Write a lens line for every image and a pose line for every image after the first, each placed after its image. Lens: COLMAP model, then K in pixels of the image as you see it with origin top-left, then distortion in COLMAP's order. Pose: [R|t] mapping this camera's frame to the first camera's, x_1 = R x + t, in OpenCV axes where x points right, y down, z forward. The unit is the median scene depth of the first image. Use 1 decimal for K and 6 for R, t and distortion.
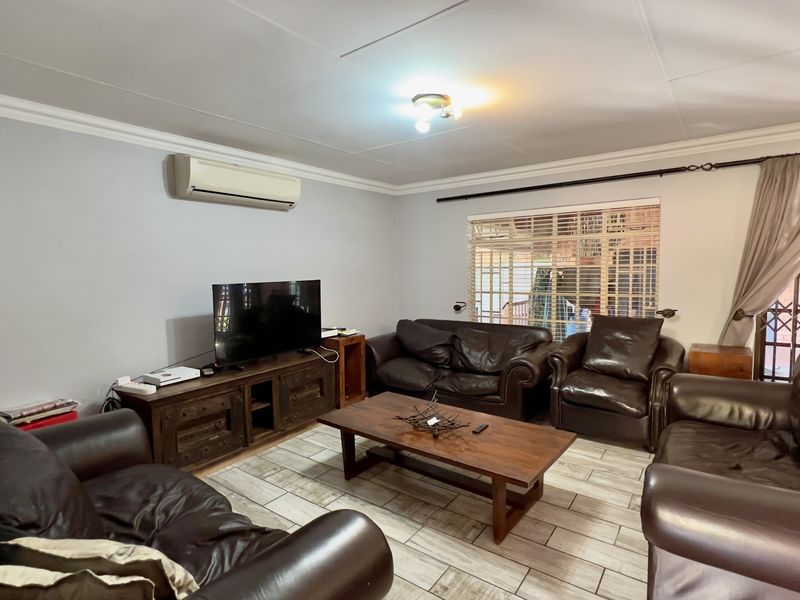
lens RADIAL K [[426.4, 0, 397.2], [0, 426.4, 295.6], [0, 0, 1]] dist [-0.001122, -0.000219]
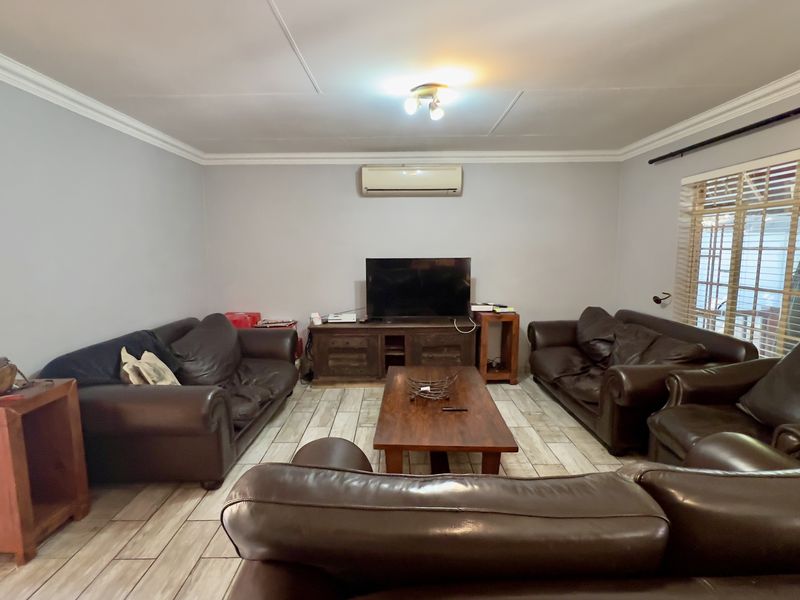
lens RADIAL K [[426.4, 0, 397.2], [0, 426.4, 295.6], [0, 0, 1]] dist [-0.001122, -0.000219]
pose [[0.596048, 0.100804, -0.796596, 0.596435], [-0.058611, 0.994904, 0.082044, -0.019078], [0.800807, -0.002213, 0.598919, 0.193758]]
